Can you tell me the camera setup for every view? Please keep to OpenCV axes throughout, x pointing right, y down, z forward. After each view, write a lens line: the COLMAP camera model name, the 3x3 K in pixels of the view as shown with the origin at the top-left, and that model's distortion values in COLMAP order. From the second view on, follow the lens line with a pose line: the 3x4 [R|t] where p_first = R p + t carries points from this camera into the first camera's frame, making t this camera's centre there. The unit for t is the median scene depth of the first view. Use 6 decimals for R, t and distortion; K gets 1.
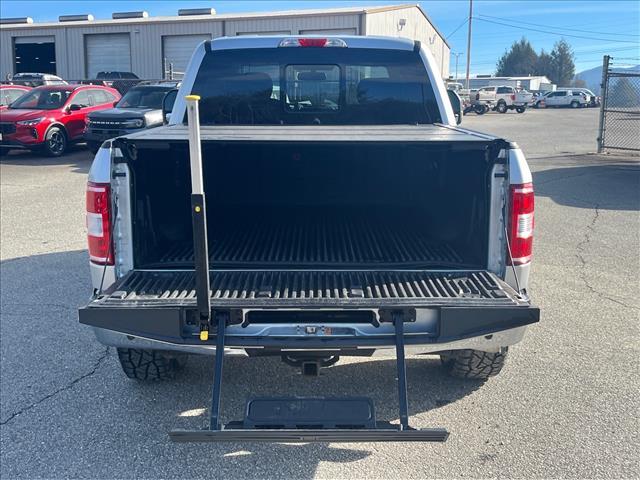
lens RADIAL K [[793.3, 0, 319.6], [0, 793.3, 240.2], [0, 0, 1]] dist [0.011658, 0.000000]
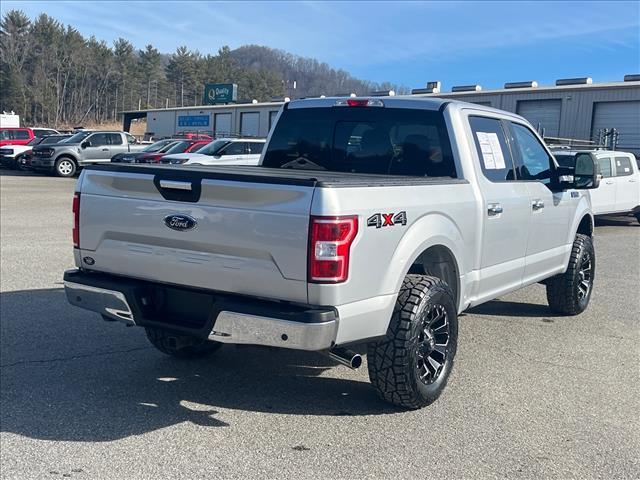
lens RADIAL K [[823.8, 0, 319.9], [0, 823.8, 239.6], [0, 0, 1]] dist [0.024284, 0.000000]
pose [[0.843452, 0.094763, -0.528781, 0.595174], [-0.140576, 0.988954, -0.047001, 0.015266], [0.518486, 0.113977, 0.847456, -0.035458]]
